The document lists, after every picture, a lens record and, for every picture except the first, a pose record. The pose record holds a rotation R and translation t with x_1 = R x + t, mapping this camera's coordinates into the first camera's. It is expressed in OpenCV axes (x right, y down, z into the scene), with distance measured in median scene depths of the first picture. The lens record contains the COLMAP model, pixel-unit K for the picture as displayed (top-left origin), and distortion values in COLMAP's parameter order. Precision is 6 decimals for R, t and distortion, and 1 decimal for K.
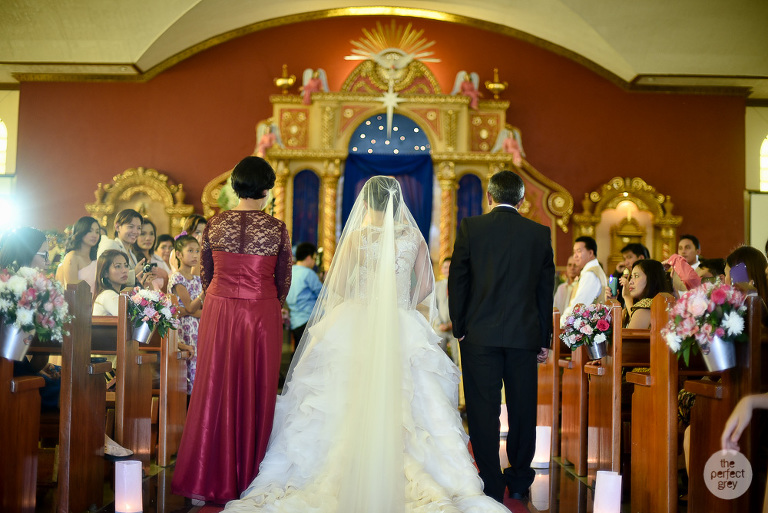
lens RADIAL K [[1158.7, 0, 384.0], [0, 1158.7, 256.5], [0, 0, 1]] dist [-0.011713, 0.014184]
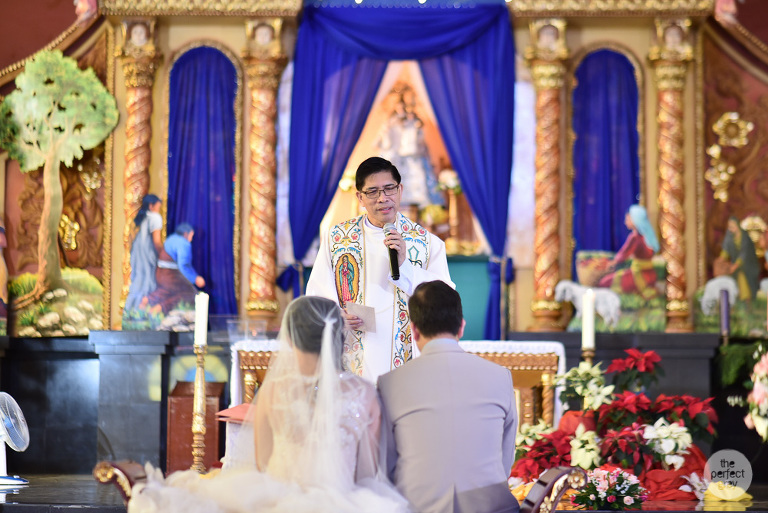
lens RADIAL K [[1839.0, 0, 384.0], [0, 1839.0, 256.5], [0, 0, 1]] dist [0.000225, 0.139521]
pose [[0.999775, -0.015551, -0.014426, 0.004964], [0.014975, 0.999119, -0.039195, 0.024659], [0.015023, 0.038970, 0.999127, 0.354373]]
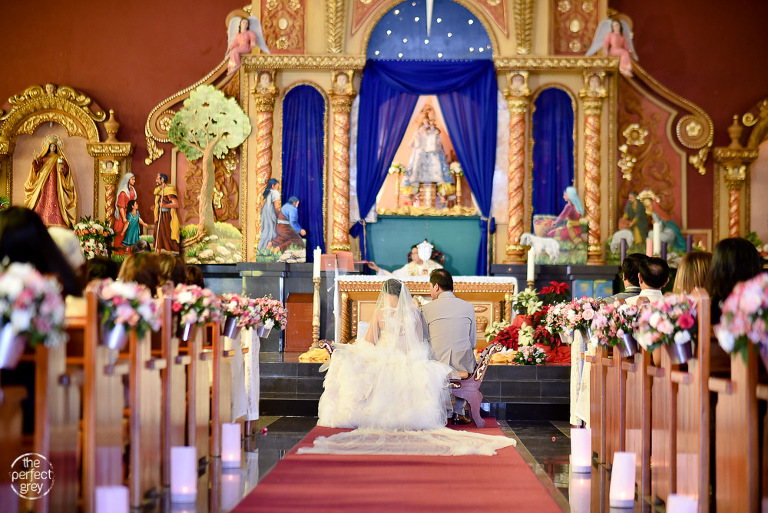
lens RADIAL K [[1839.0, 0, 384.0], [0, 1839.0, 256.5], [0, 0, 1]] dist [0.000225, 0.139521]
pose [[0.999679, -0.011379, -0.022645, 0.001169], [0.011924, 0.999639, 0.024093, -0.002803], [0.022363, -0.024355, 0.999453, -0.041753]]
